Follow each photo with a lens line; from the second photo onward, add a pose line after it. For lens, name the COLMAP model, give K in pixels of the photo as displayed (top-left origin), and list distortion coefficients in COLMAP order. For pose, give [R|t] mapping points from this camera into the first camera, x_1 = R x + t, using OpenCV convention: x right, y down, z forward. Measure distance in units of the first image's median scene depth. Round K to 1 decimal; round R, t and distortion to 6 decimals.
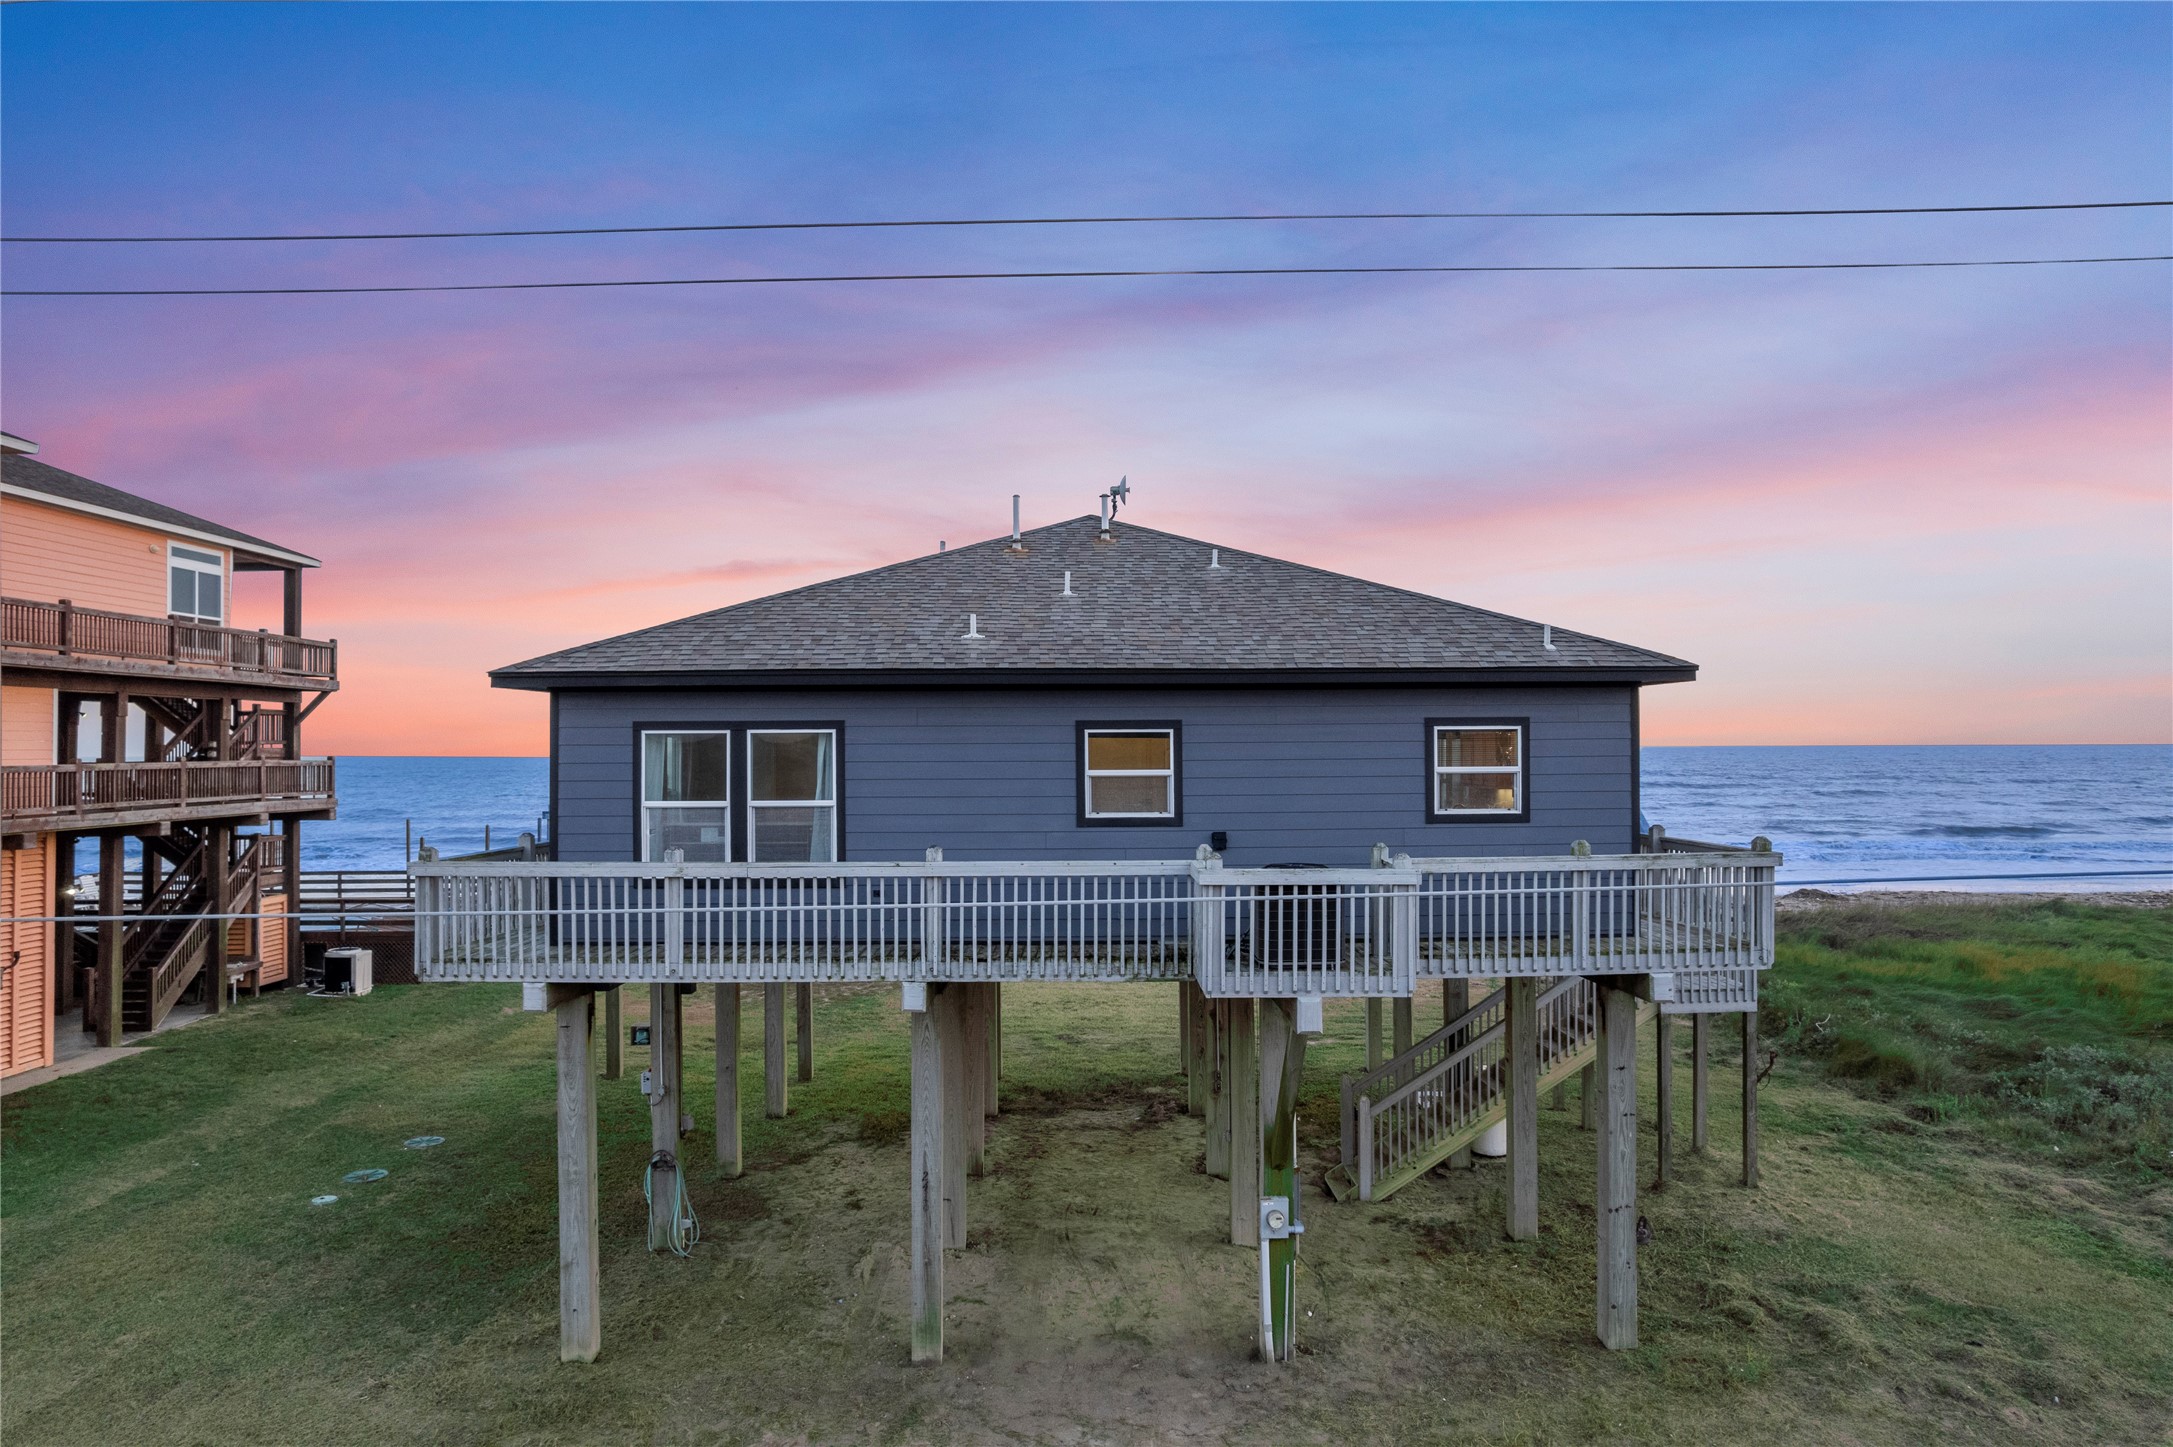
lens RADIAL K [[1381.4, 0, 1099.9], [0, 1381.4, 730.4], [0, 0, 1]] dist [-0.033635, 0.000947]
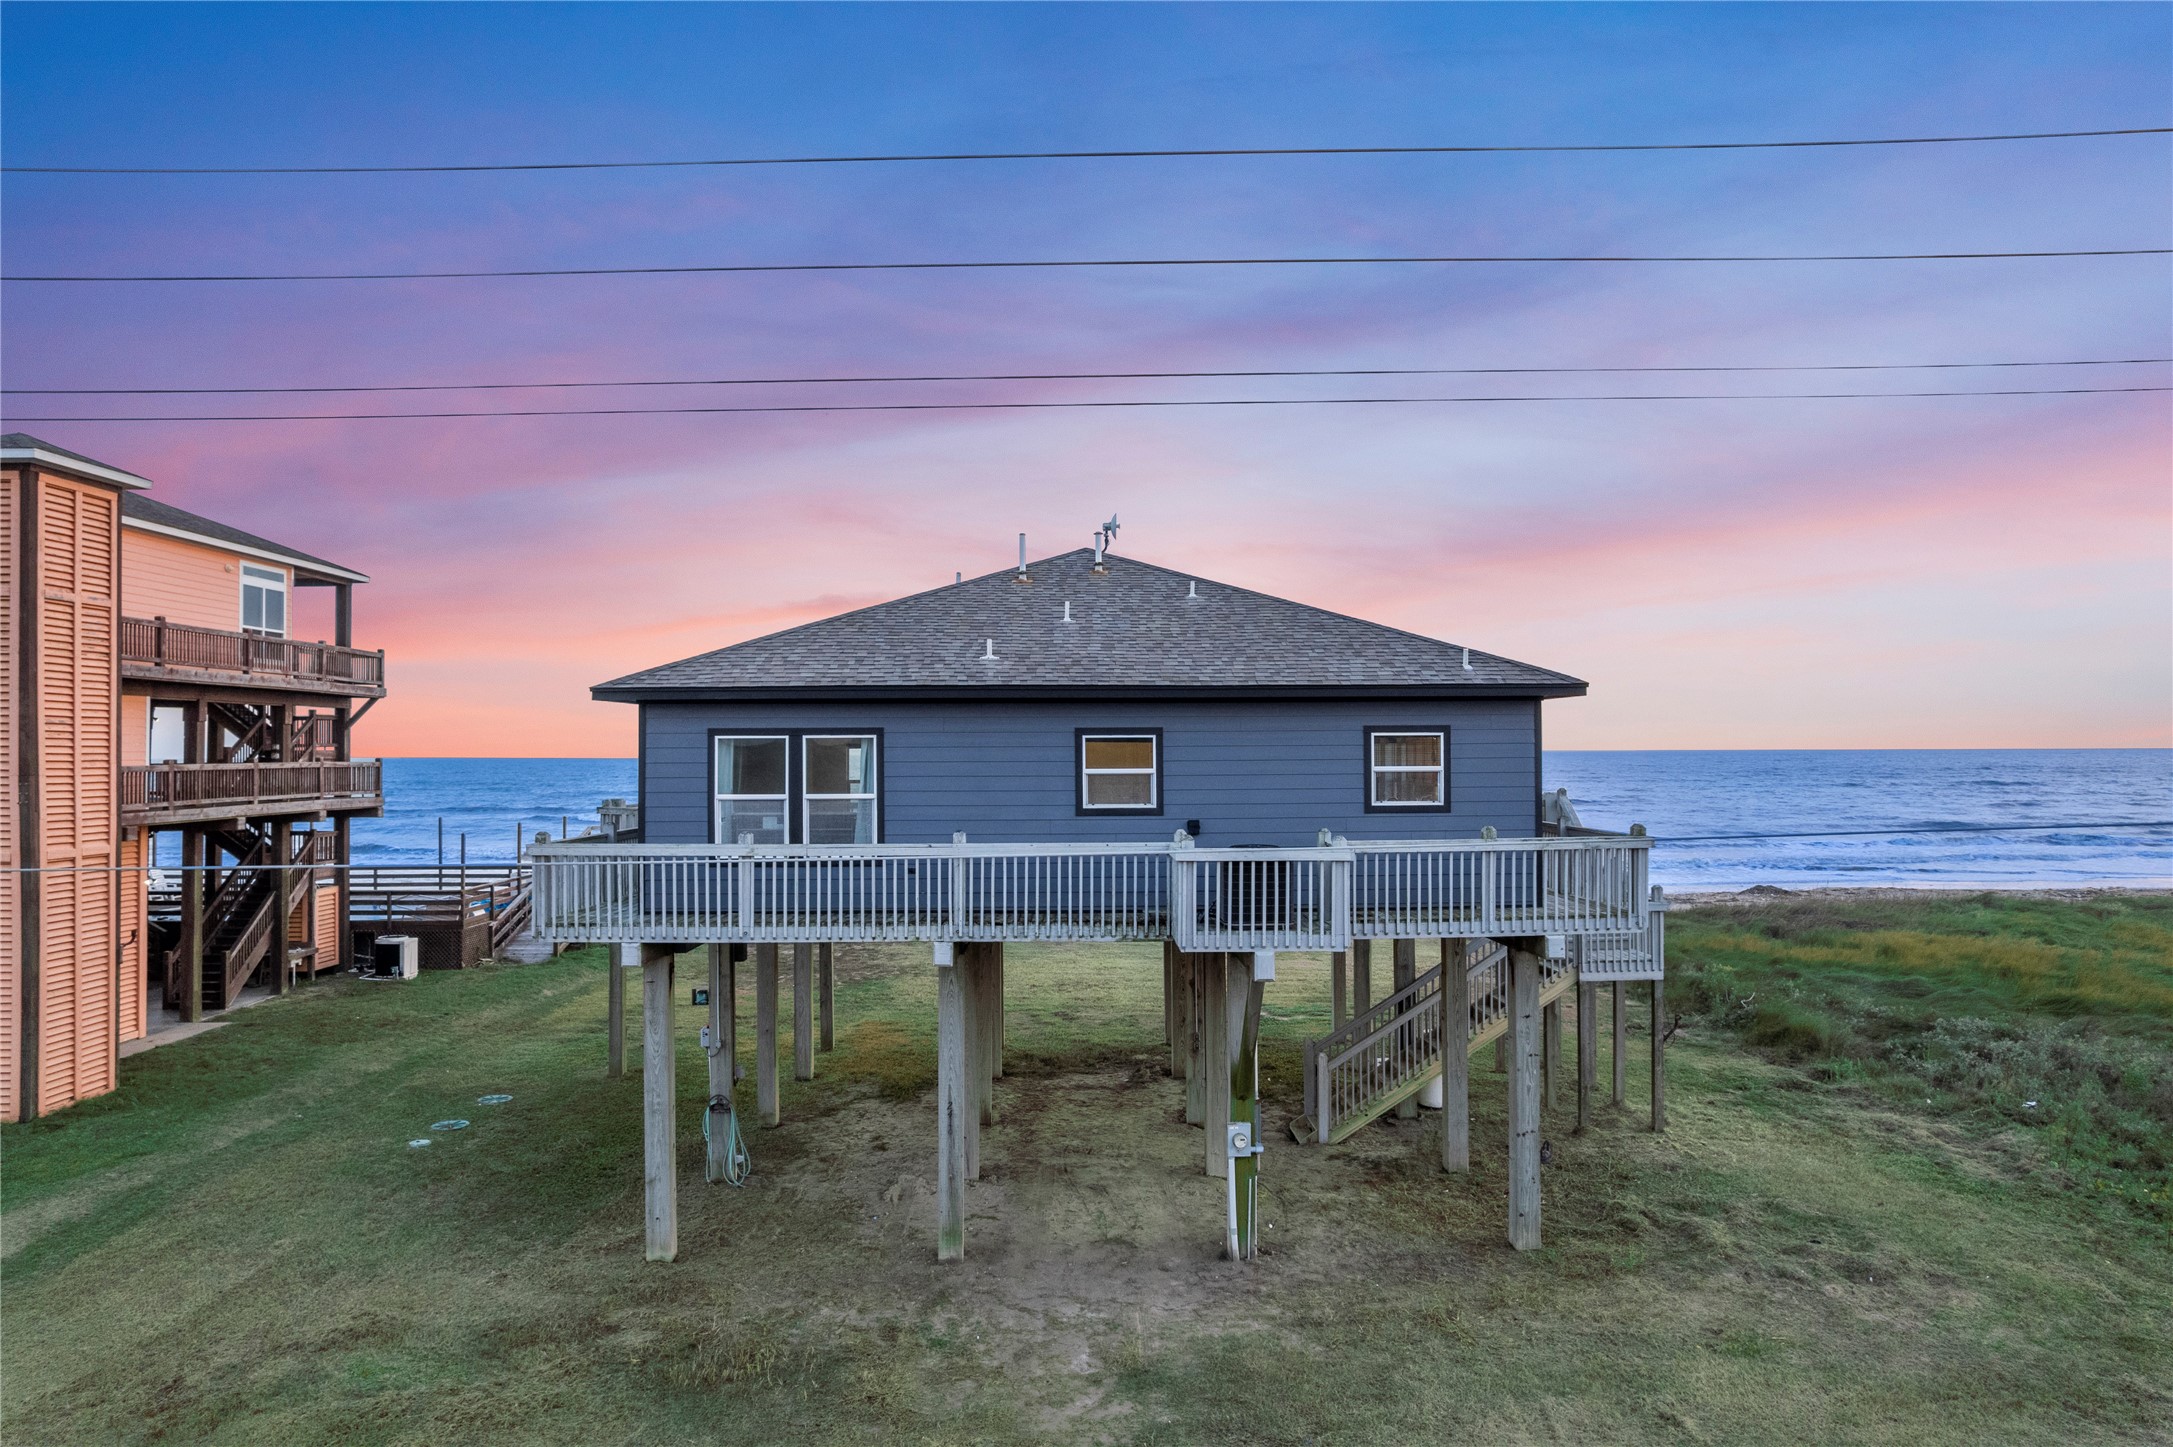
lens RADIAL K [[1381.4, 0, 1099.9], [0, 1381.4, 730.4], [0, 0, 1]] dist [-0.033635, 0.000947]
pose [[0.999973, 0.000781, 0.007351, -0.003801], [-0.000765, 0.999997, -0.002269, -0.001902], [-0.007353, 0.002263, 0.999970, -0.173346]]
